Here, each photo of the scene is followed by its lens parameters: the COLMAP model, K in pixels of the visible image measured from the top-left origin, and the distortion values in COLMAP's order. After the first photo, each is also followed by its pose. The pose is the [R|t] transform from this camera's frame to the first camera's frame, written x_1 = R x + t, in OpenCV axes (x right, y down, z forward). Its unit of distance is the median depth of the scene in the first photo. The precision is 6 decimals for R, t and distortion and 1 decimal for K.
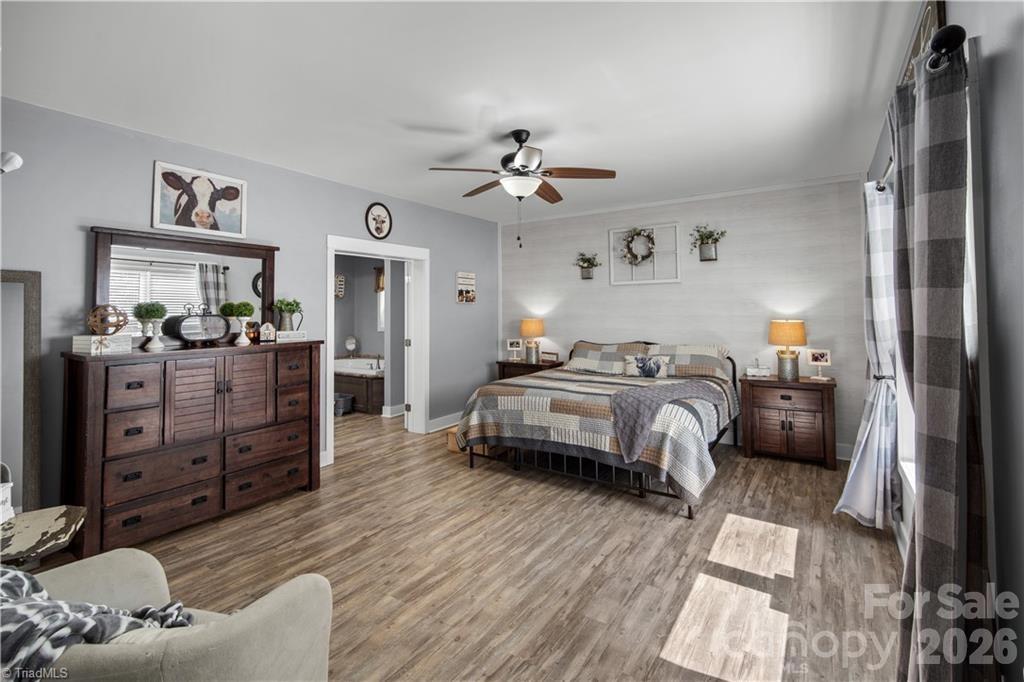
lens RADIAL K [[459.3, 0, 511.4], [0, 459.3, 310.9], [0, 0, 1]] dist [0.000053, 0.000007]
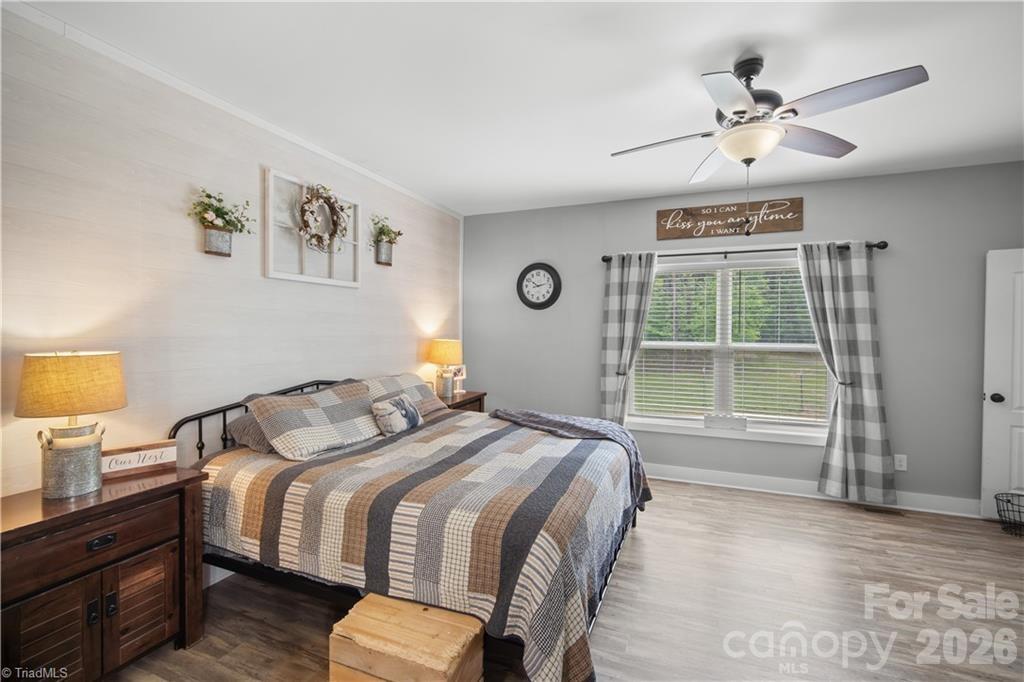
lens RADIAL K [[436.8, 0, 512.0], [0, 436.8, 341.0], [0, 0, 1]] dist [0.000100, 0.000056]
pose [[-0.215315, -0.025645, 0.976208, -0.334657], [-0.004392, 0.999670, 0.025293, -0.001880], [-0.976535, 0.001159, -0.215357, 0.935693]]
